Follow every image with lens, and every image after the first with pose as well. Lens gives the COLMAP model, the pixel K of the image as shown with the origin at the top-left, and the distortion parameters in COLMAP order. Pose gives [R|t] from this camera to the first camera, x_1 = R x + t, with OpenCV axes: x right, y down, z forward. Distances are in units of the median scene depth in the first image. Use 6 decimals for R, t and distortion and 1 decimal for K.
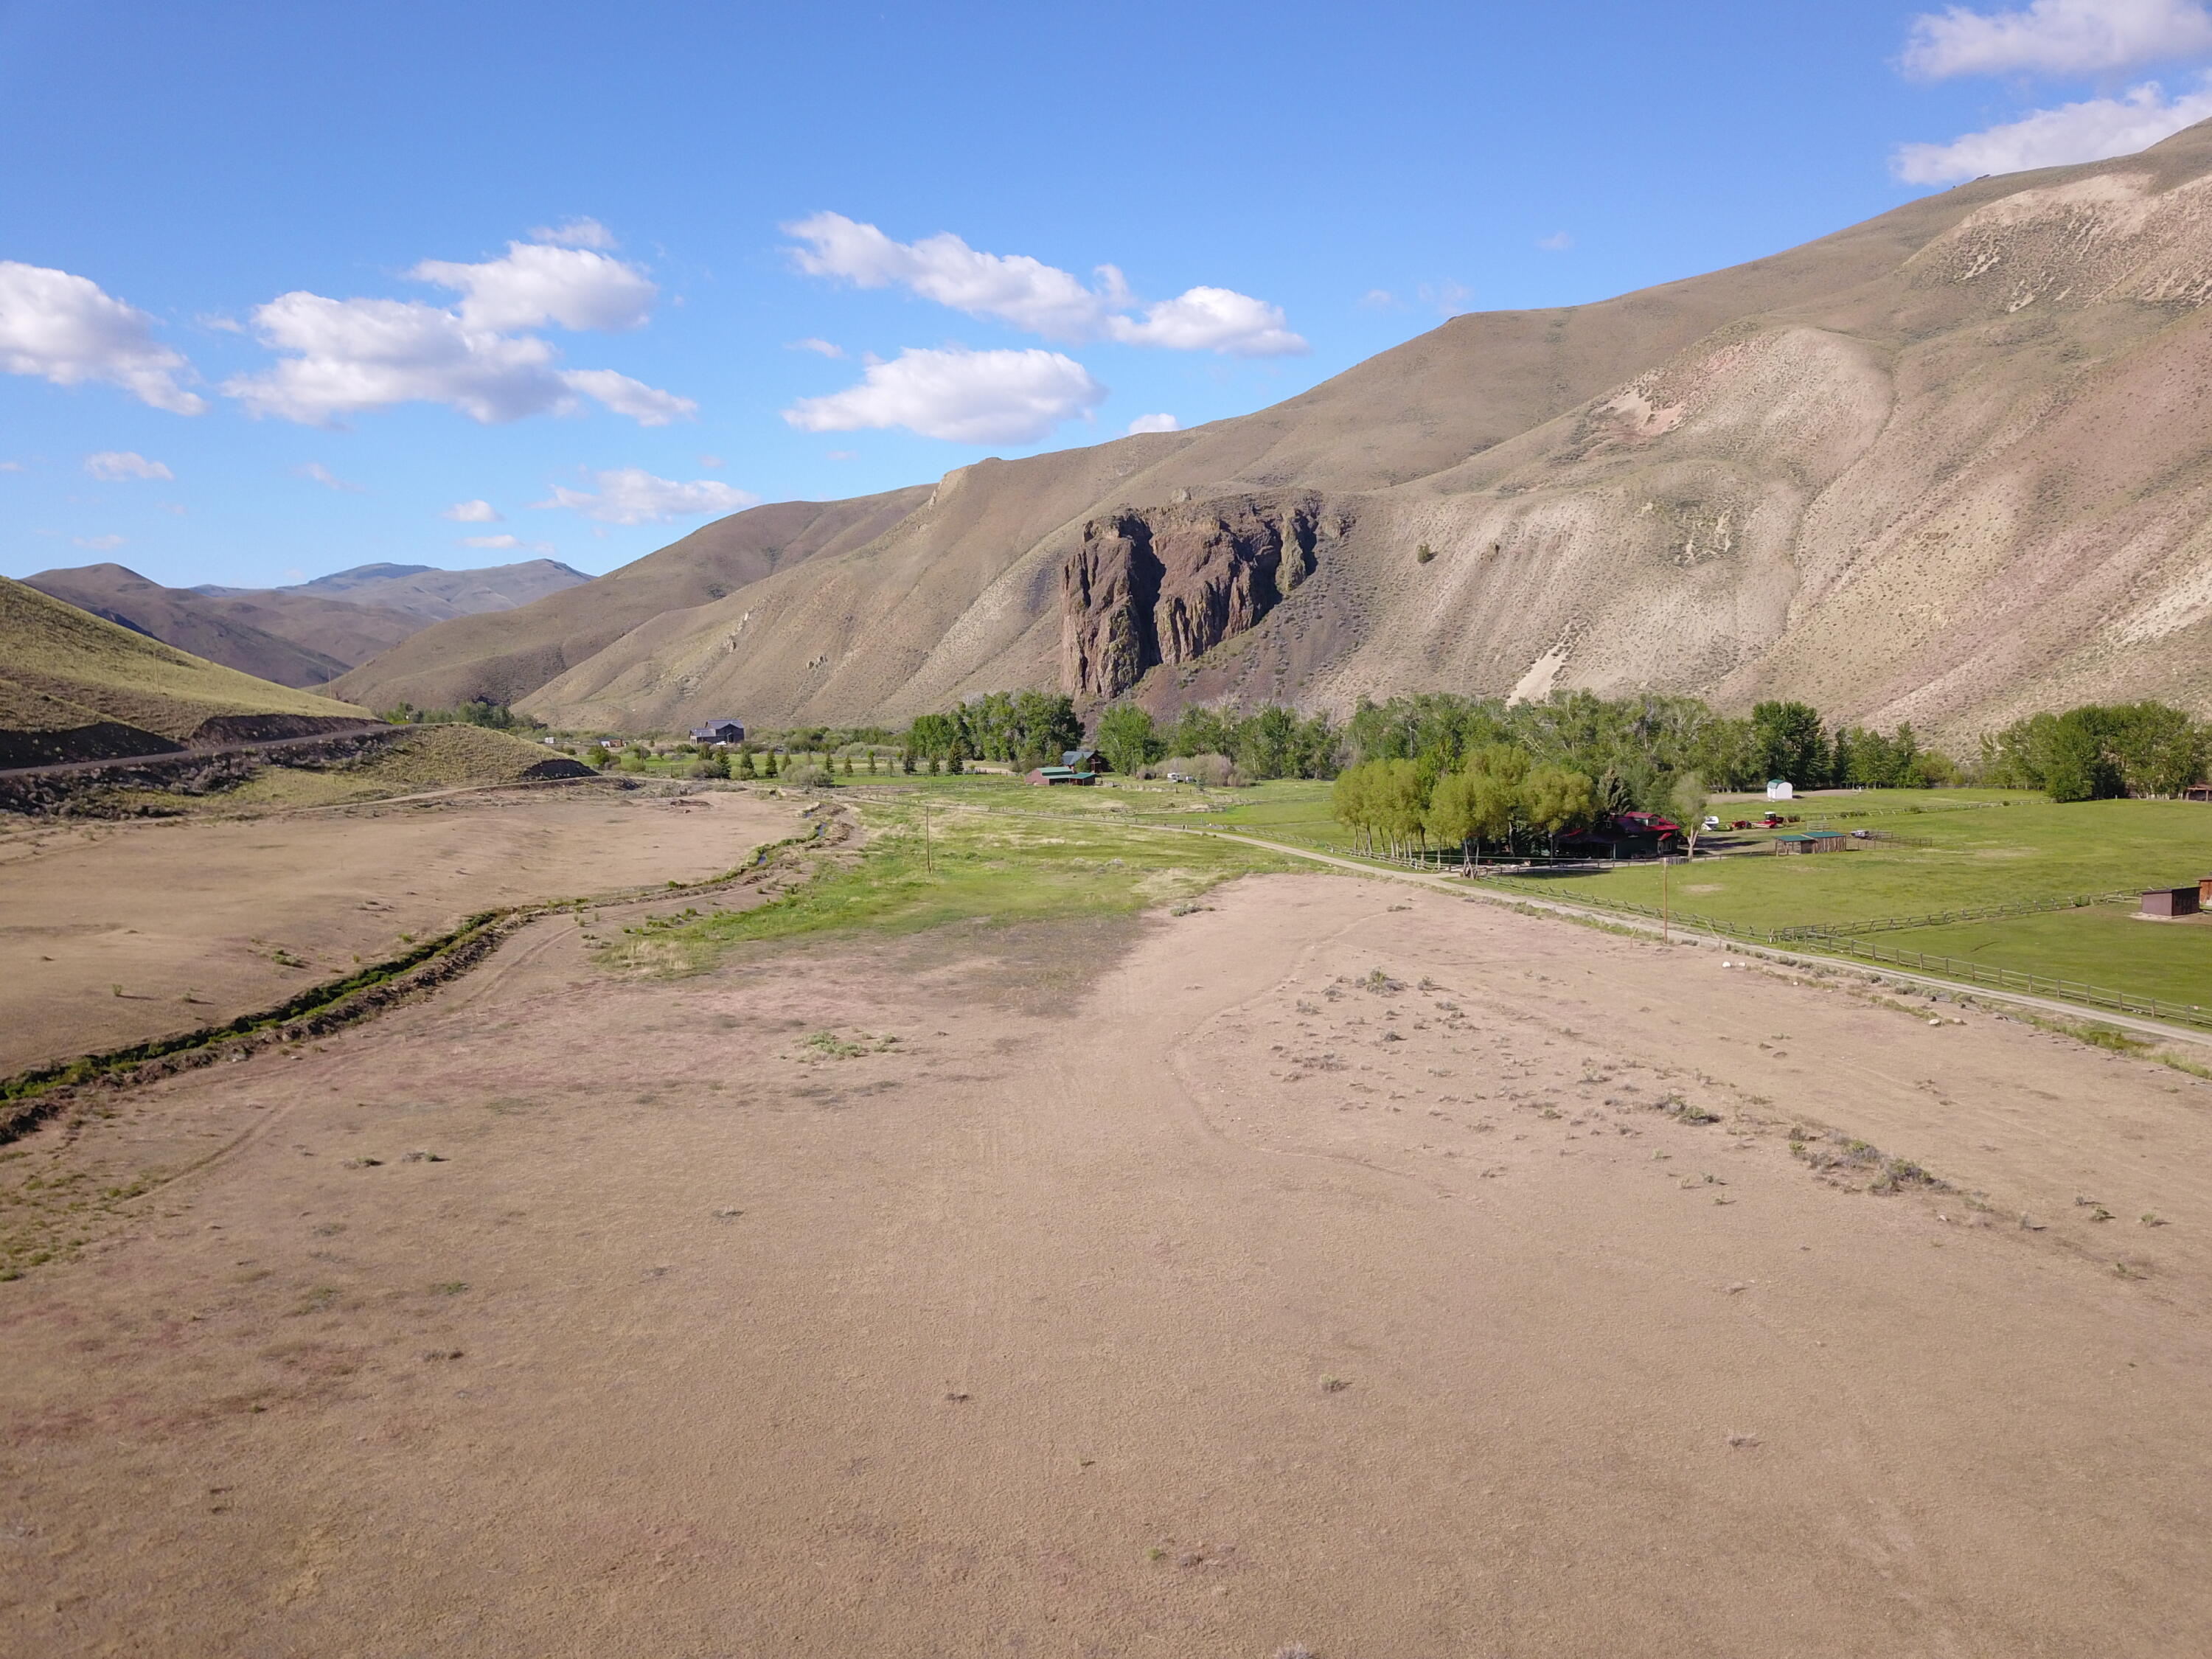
lens RADIAL K [[1781.6, 0, 973.2], [0, 1781.6, 619.4], [0, 0, 1]] dist [0.045986, -0.002411]
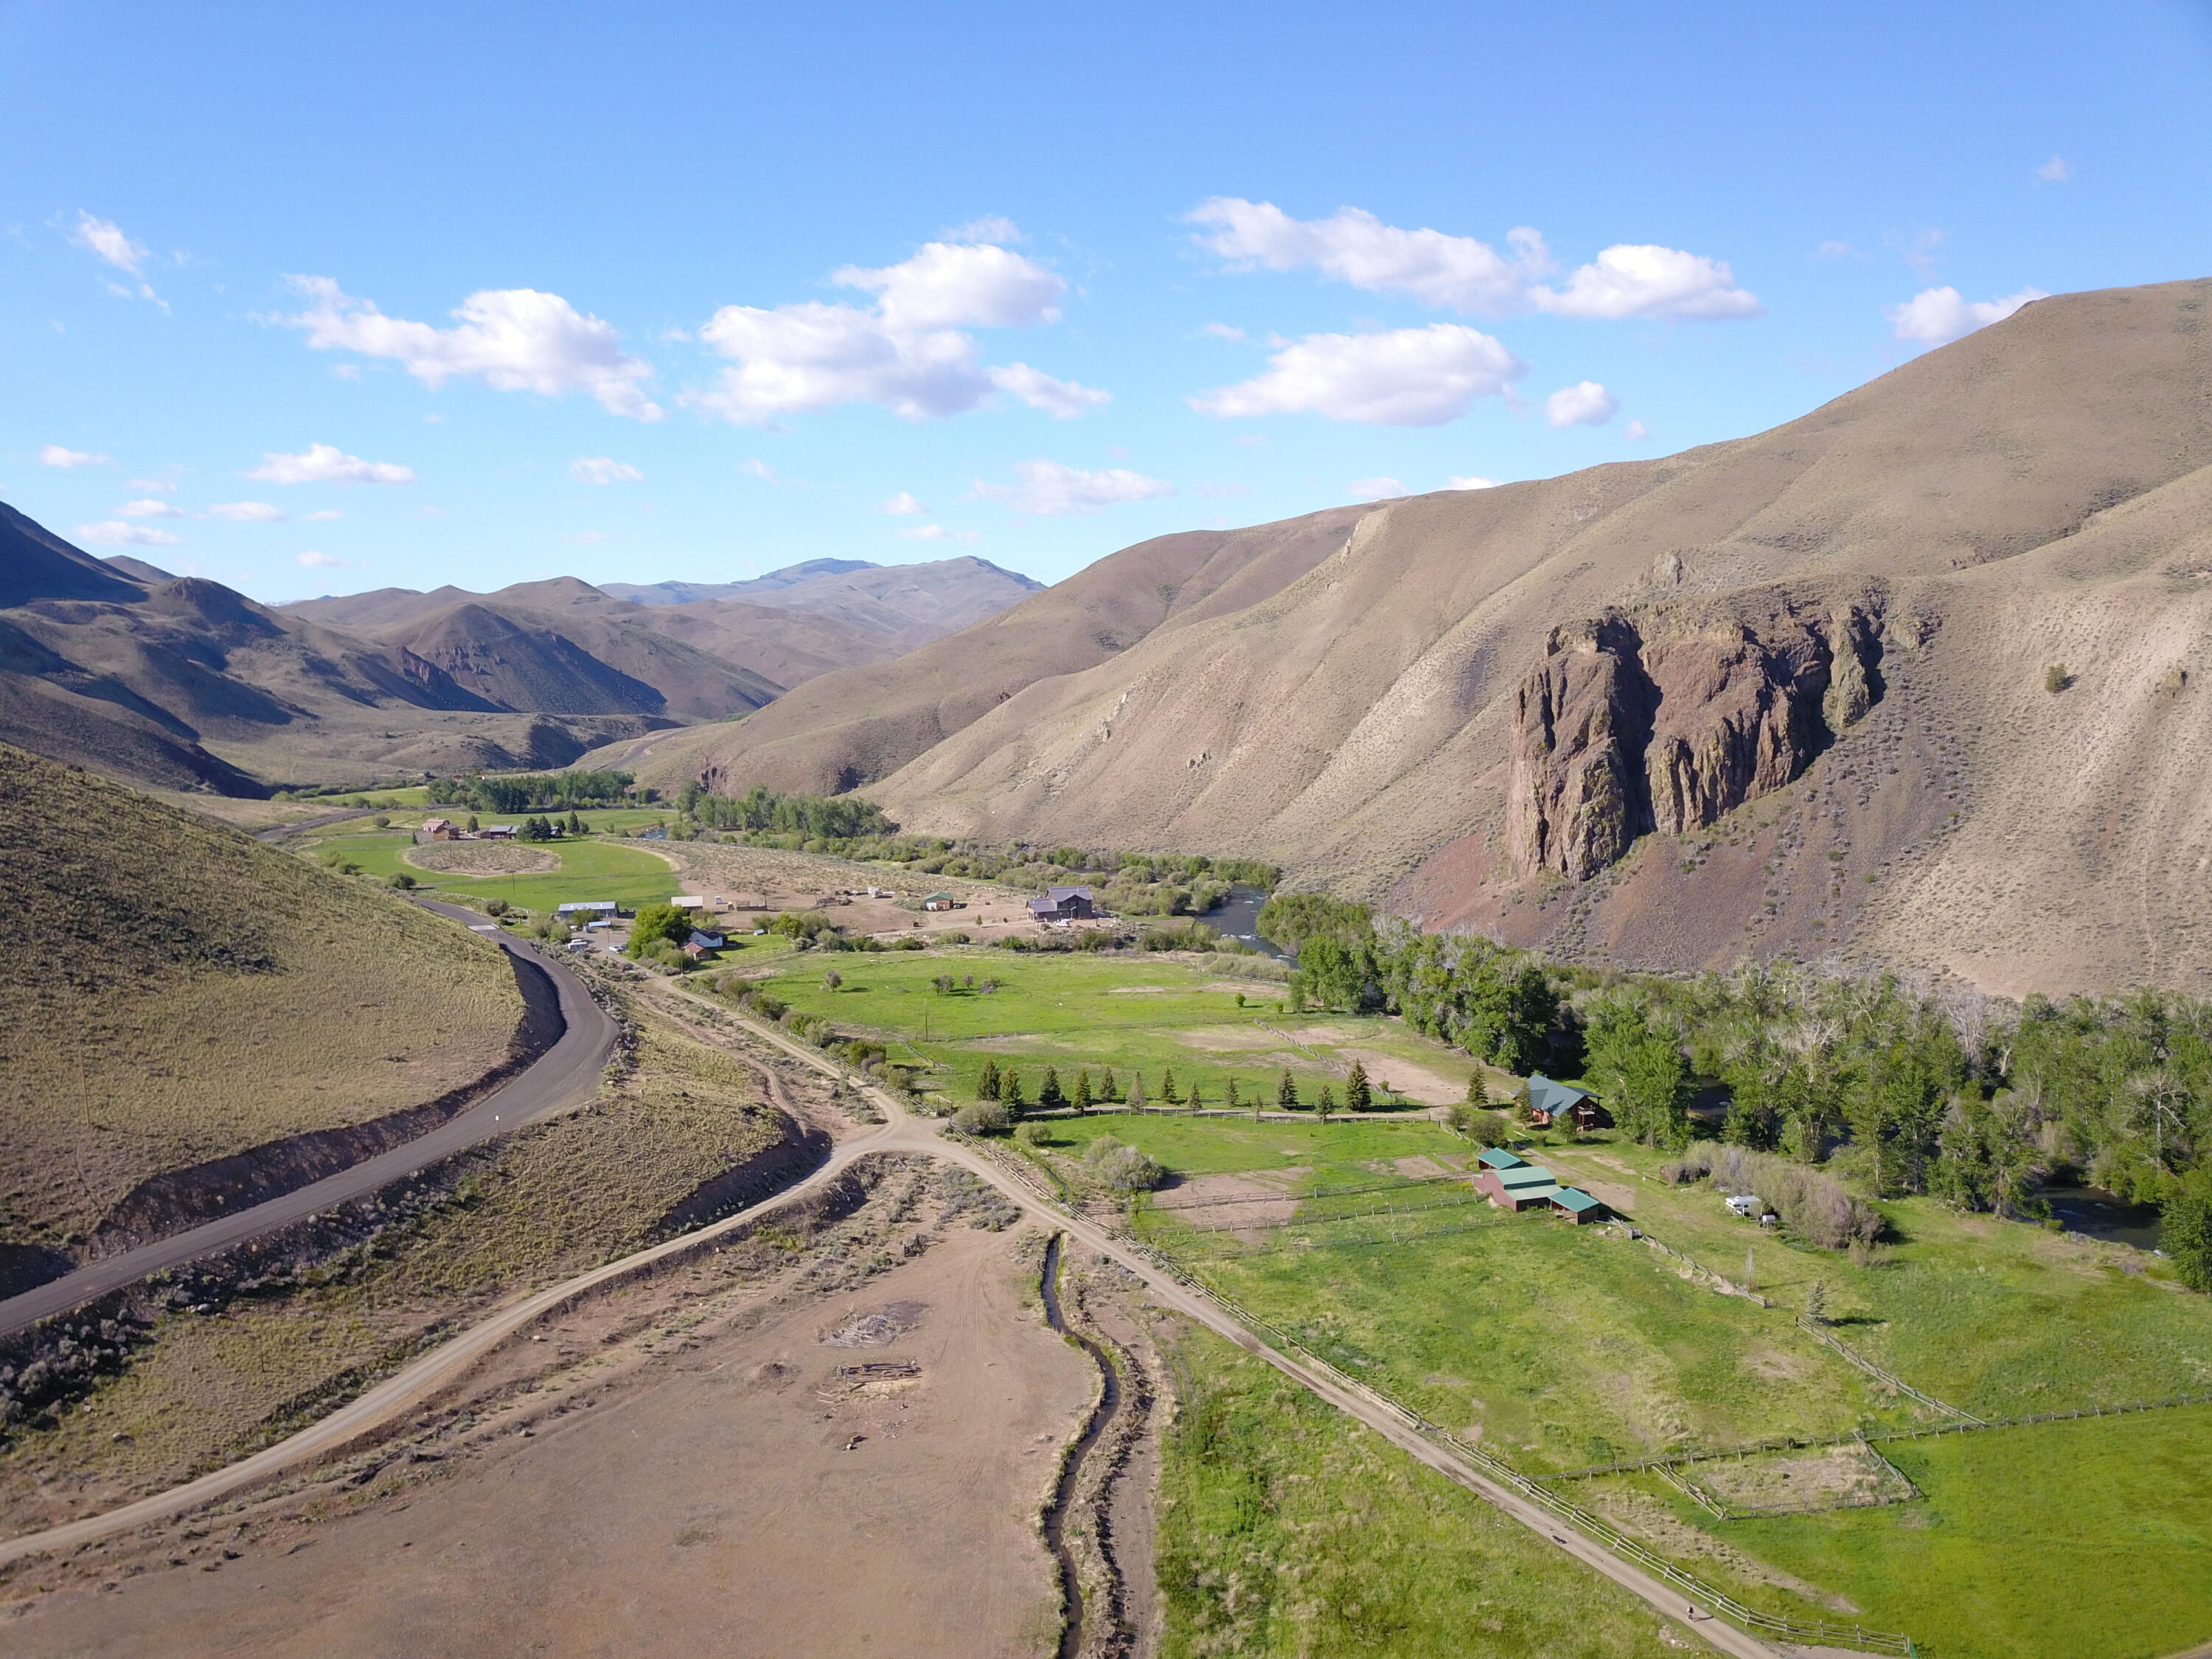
lens RADIAL K [[1681.6, 0, 1090.8], [0, 1681.6, 840.1], [0, 0, 1]] dist [0.008003, -0.003512]
pose [[0.985592, 0.004807, -0.169072, -0.005483], [0.019760, 0.989479, 0.143319, -0.067518], [0.167983, -0.144595, 0.975128, 0.258744]]
